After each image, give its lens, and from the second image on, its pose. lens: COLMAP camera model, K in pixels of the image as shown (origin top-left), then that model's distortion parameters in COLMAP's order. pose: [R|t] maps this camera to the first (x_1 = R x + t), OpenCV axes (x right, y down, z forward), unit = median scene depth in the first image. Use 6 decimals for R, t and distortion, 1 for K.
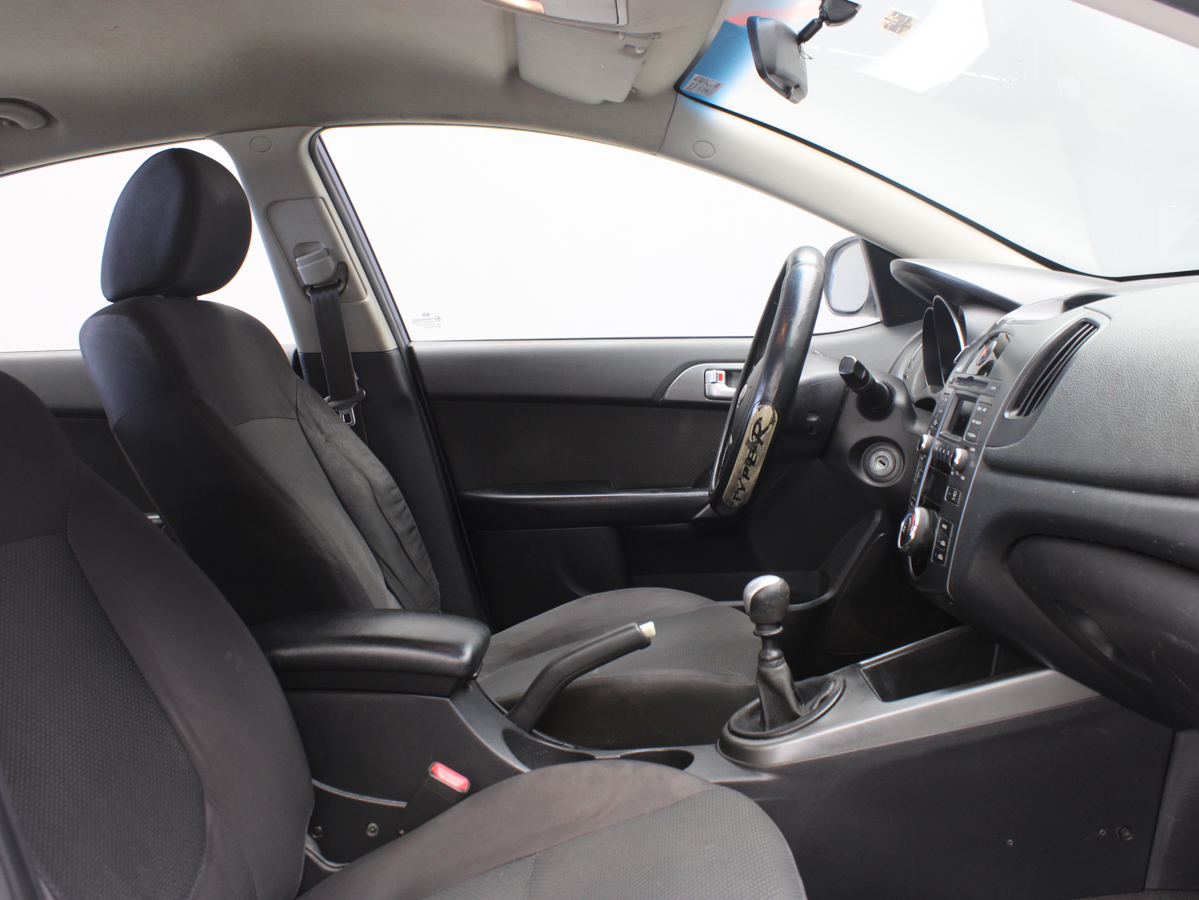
lens RADIAL K [[1198.7, 0, 599.5], [0, 1198.7, 450.0], [0, 0, 1]] dist [-0.172455, 0.172986]
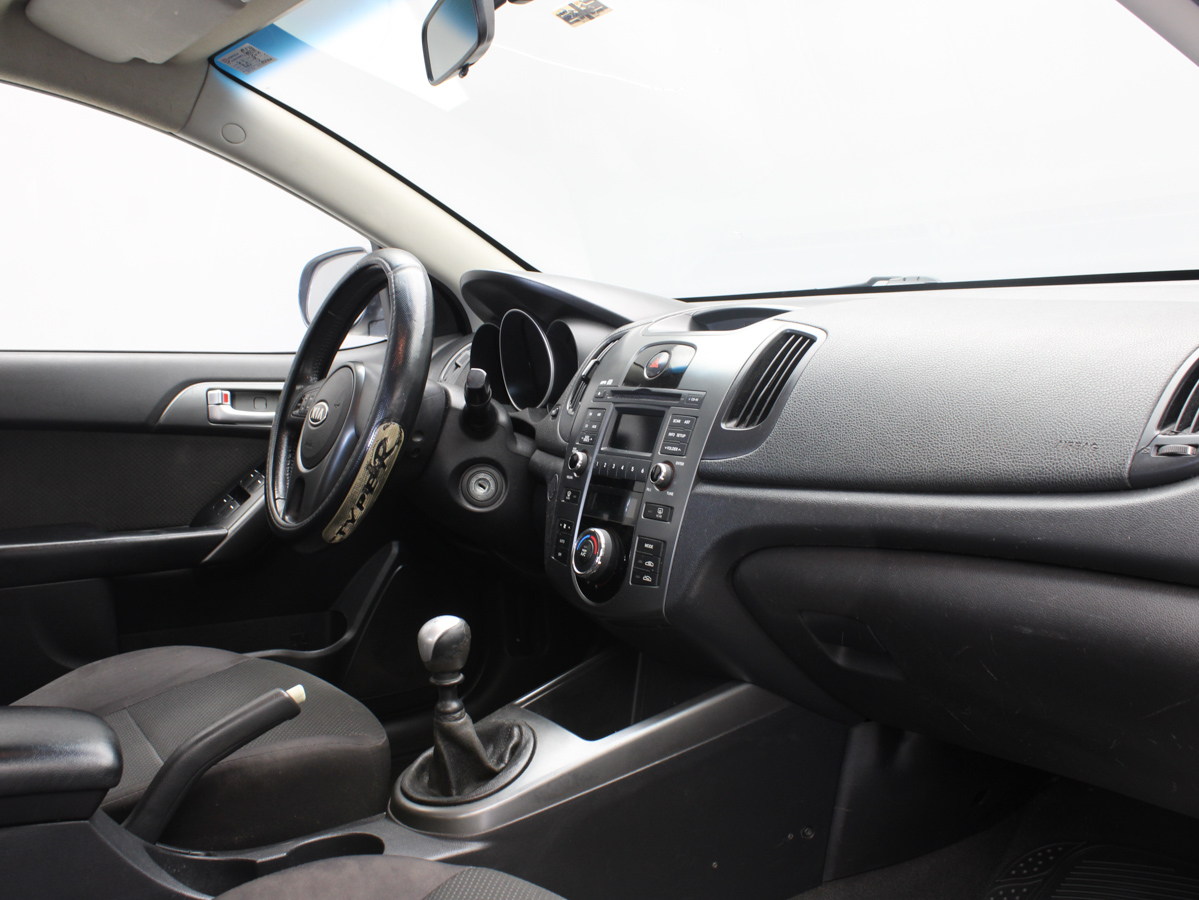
lens RADIAL K [[1198.7, 0, 599.5], [0, 1198.7, 450.0], [0, 0, 1]] dist [-0.172455, 0.172986]
pose [[0.818667, -0.017224, 0.574010, -0.237661], [0.034547, 0.999217, -0.019288, 0.004225], [-0.573229, 0.035621, 0.818621, 0.194896]]
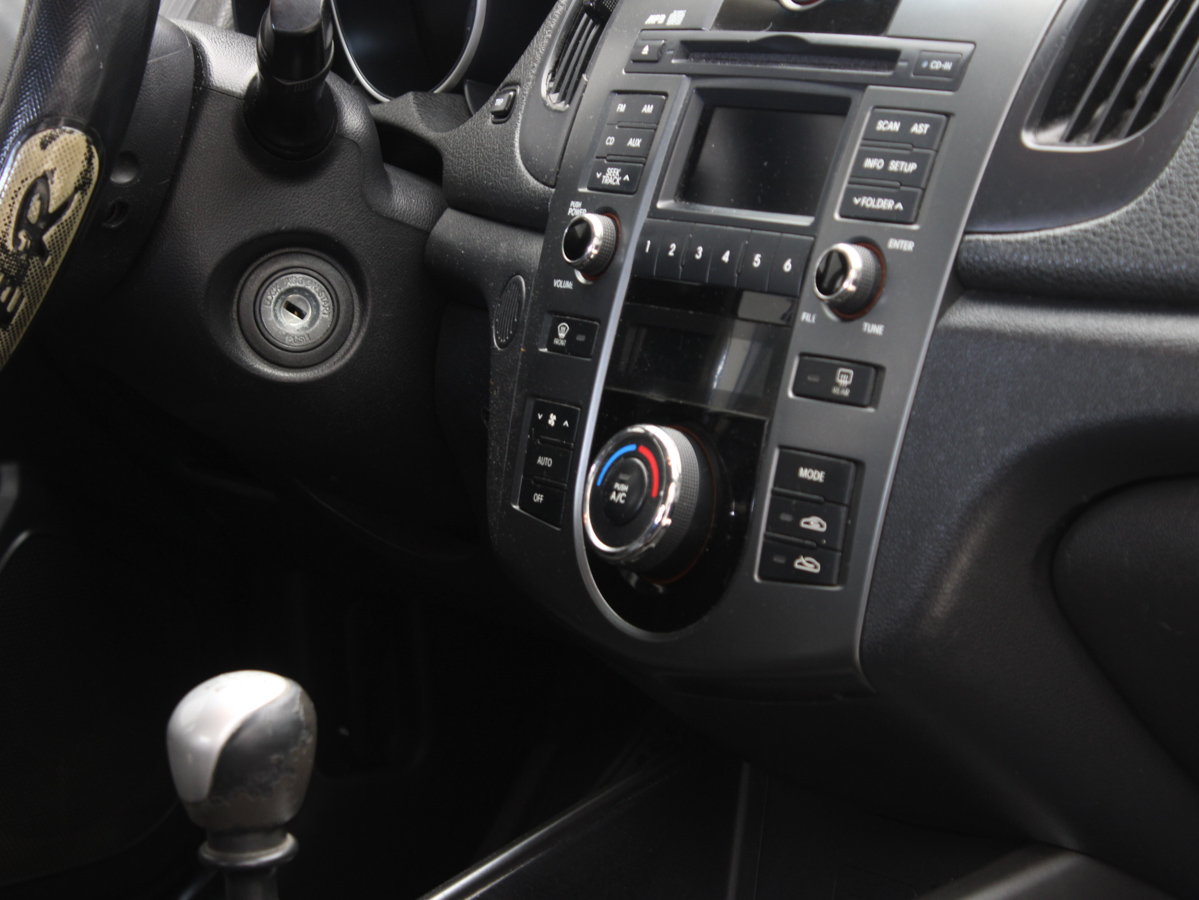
lens RADIAL K [[3159.8, 0, 599.5], [0, 3159.8, 450.0], [0, 0, 1]] dist [0.056552, 0.033933]
pose [[0.786410, -0.059636, 0.614819, -0.259760], [0.033077, 0.997966, 0.054491, 0.005025], [-0.616818, -0.022516, 0.786784, 0.265319]]
